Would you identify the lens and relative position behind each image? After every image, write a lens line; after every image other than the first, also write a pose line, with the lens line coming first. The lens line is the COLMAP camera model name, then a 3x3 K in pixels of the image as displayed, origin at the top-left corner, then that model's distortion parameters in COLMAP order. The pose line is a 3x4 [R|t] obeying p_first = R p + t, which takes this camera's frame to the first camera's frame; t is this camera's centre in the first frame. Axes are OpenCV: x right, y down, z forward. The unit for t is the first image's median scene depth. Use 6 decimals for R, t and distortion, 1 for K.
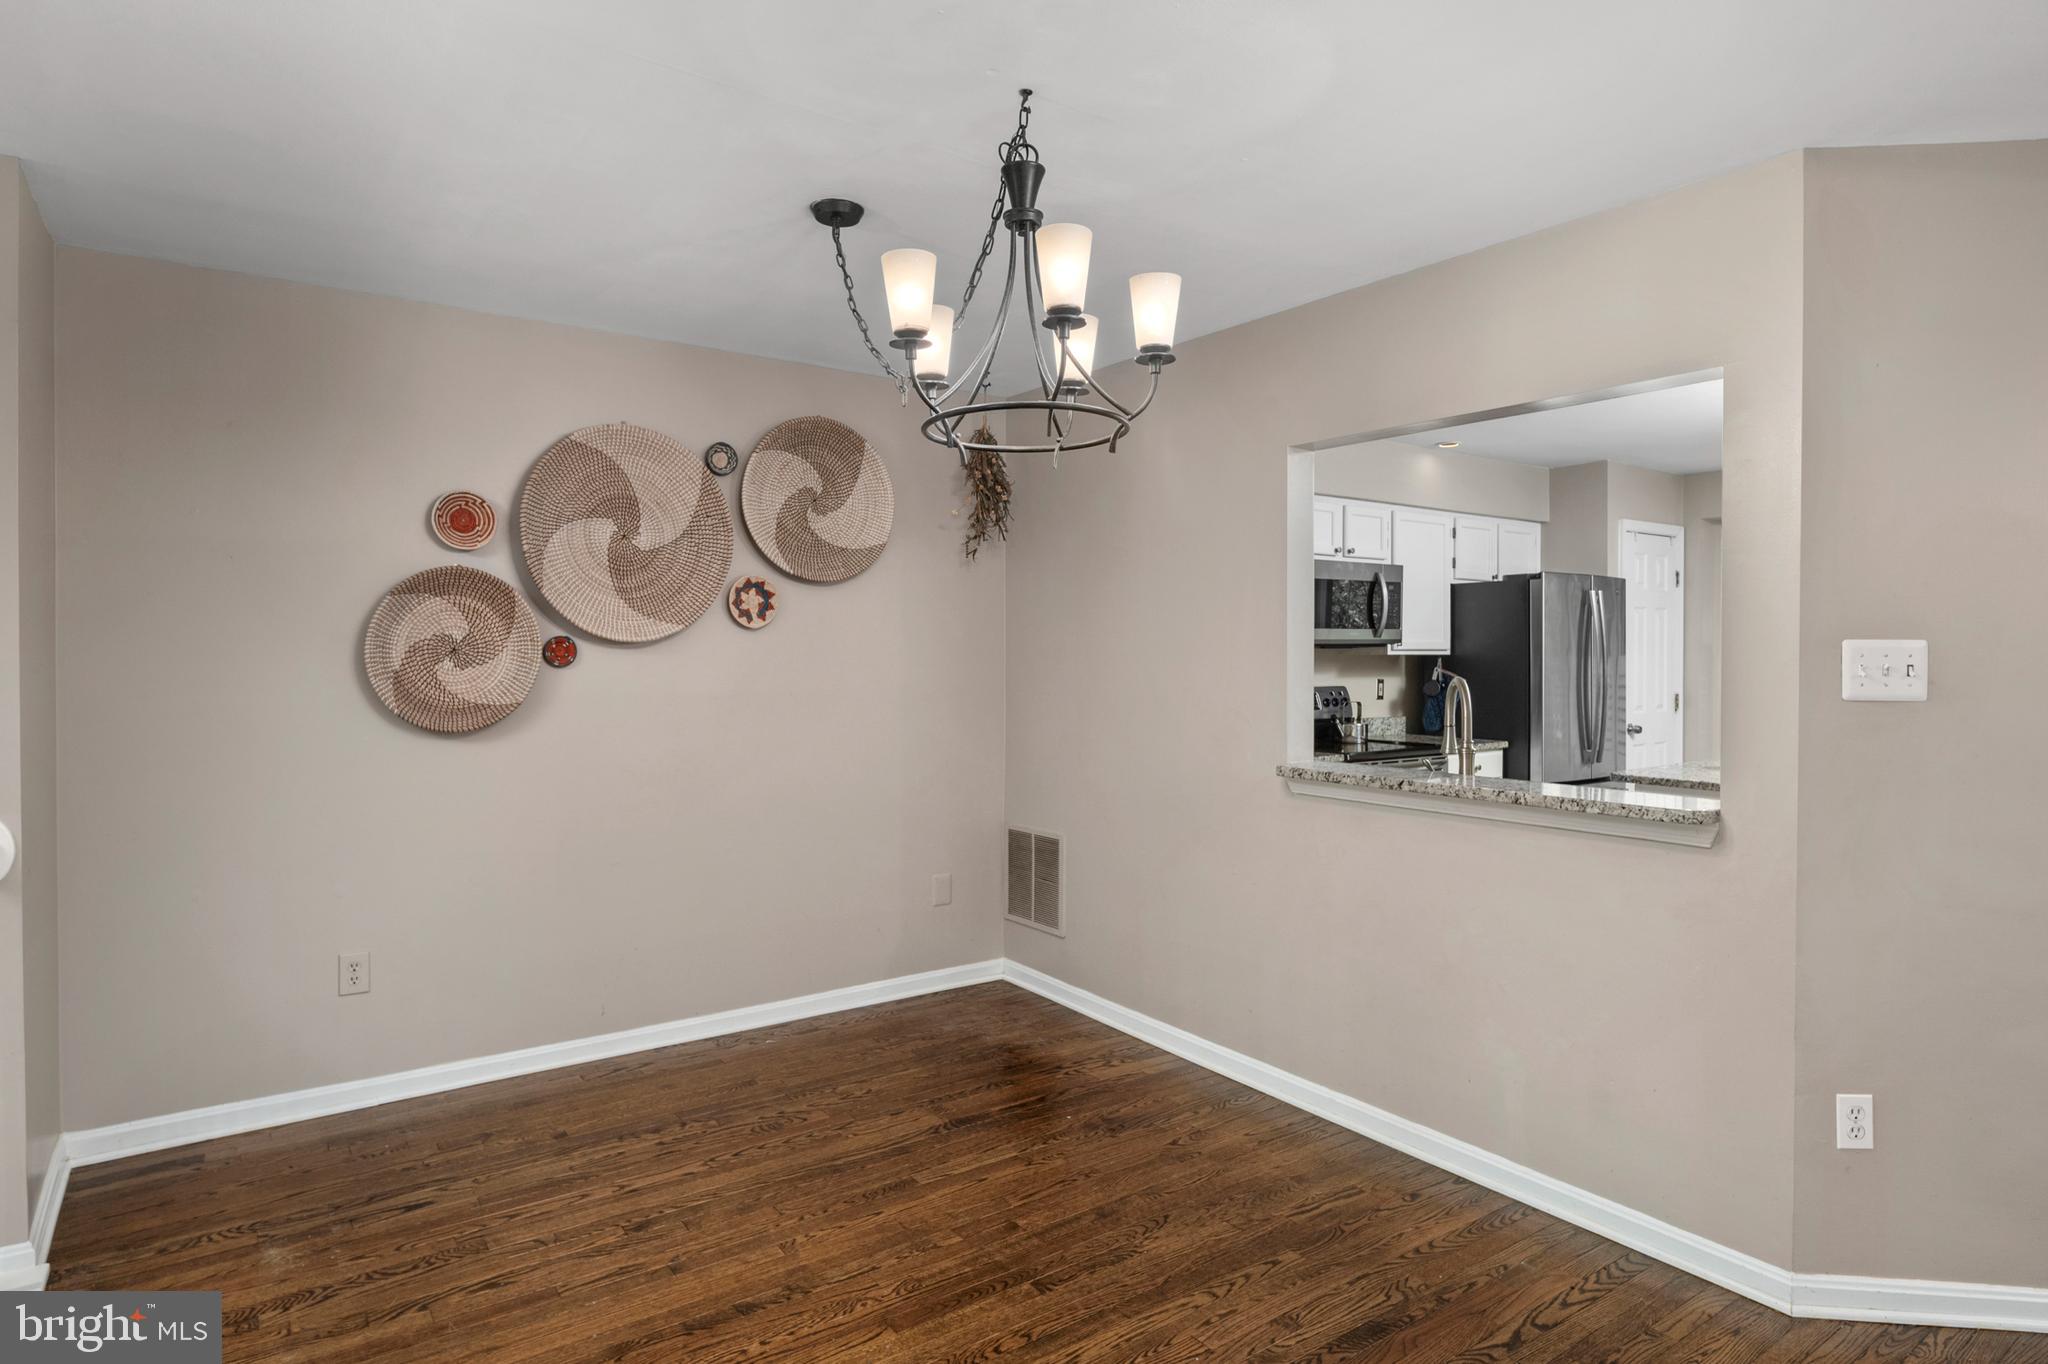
lens RADIAL K [[1122.8, 0, 1023.6], [0, 1122.8, 672.0], [0, 0, 1]] dist [-0.006471, -0.002456]
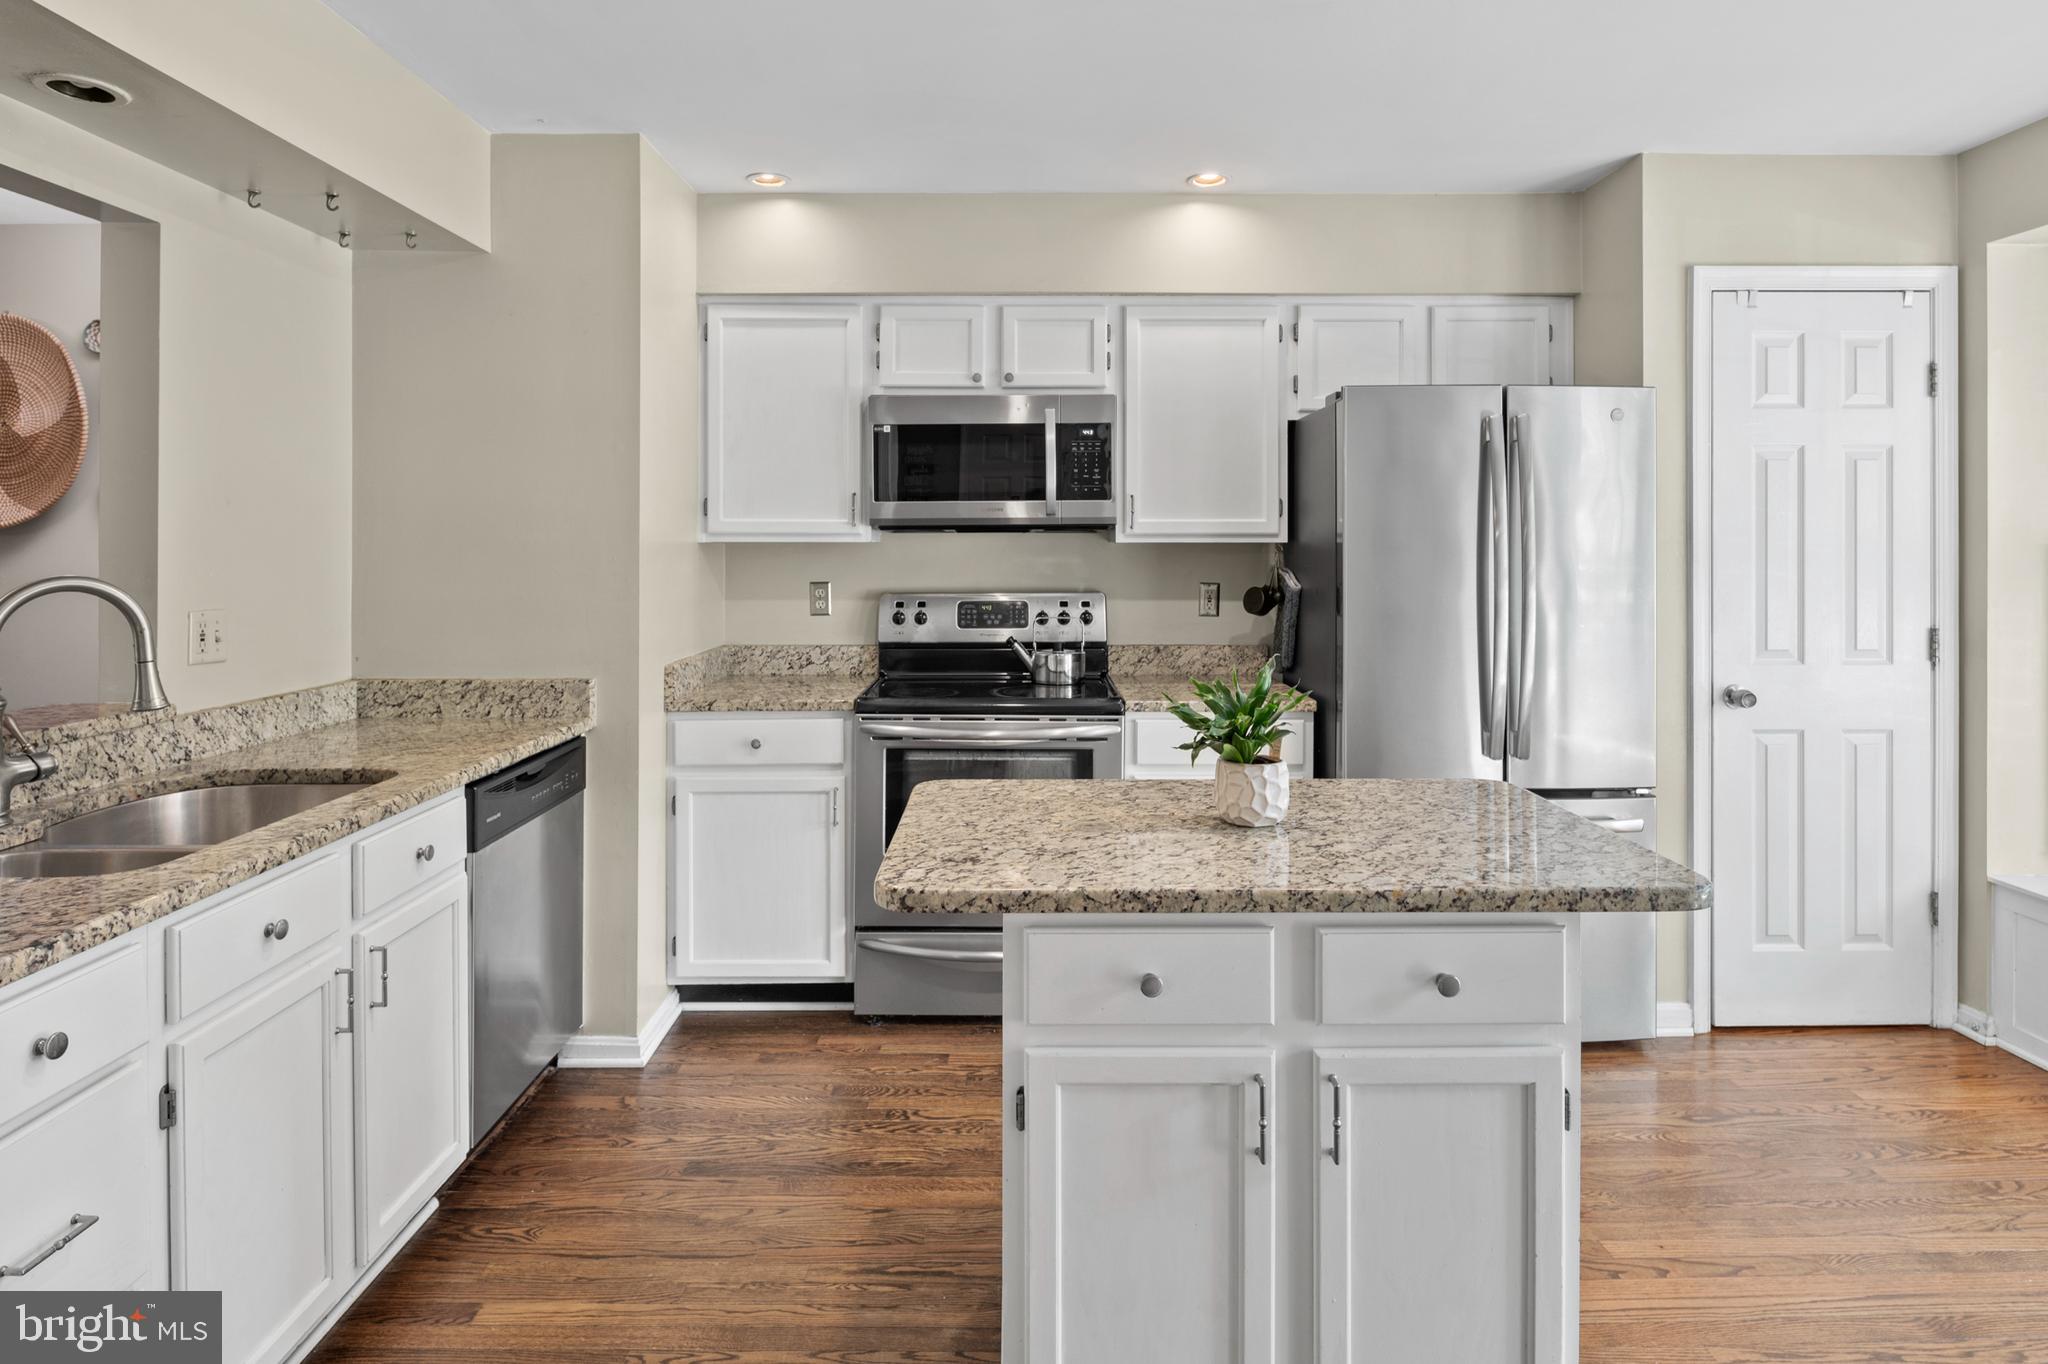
lens RADIAL K [[1122.8, 0, 1022.8], [0, 1122.8, 547.6], [0, 0, 1]] dist [-0.006471, -0.002456]
pose [[0.813937, 0.003953, -0.580940, 0.618956], [-0.008608, 0.999949, -0.005257, -0.008801], [0.580890, 0.009279, 0.813929, 0.458112]]
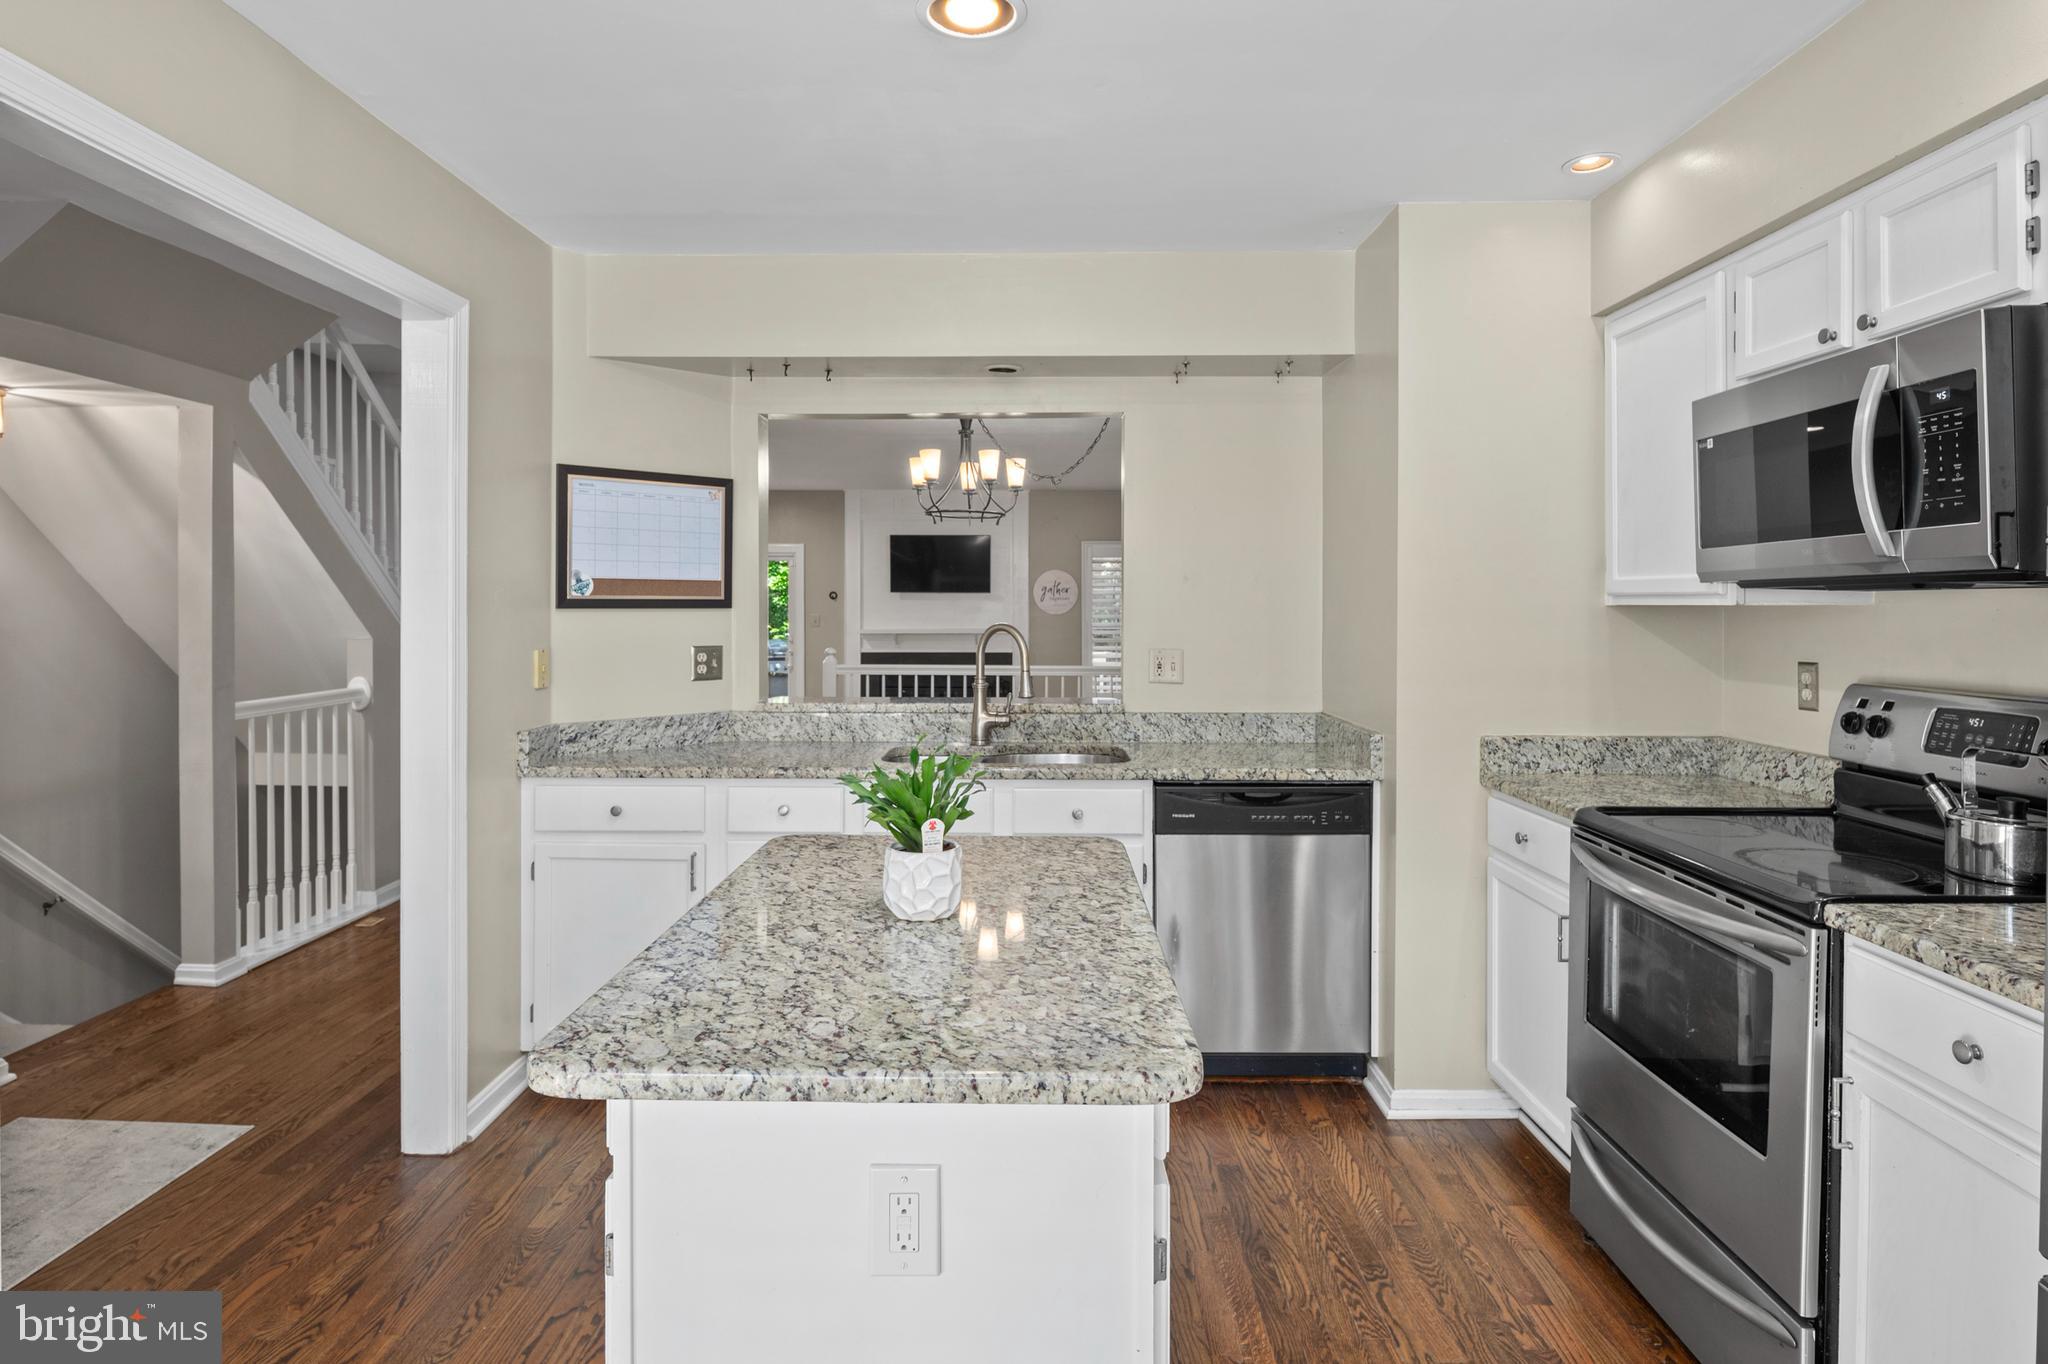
lens RADIAL K [[1122.8, 0, 1005.0], [0, 1122.8, 612.7], [0, 0, 1]] dist [-0.006471, -0.002456]
pose [[-0.603090, 0.007742, -0.797635, 0.698500], [-0.009348, 0.999816, 0.016773, -0.015540], [0.797618, 0.017572, -0.602907, 0.913765]]
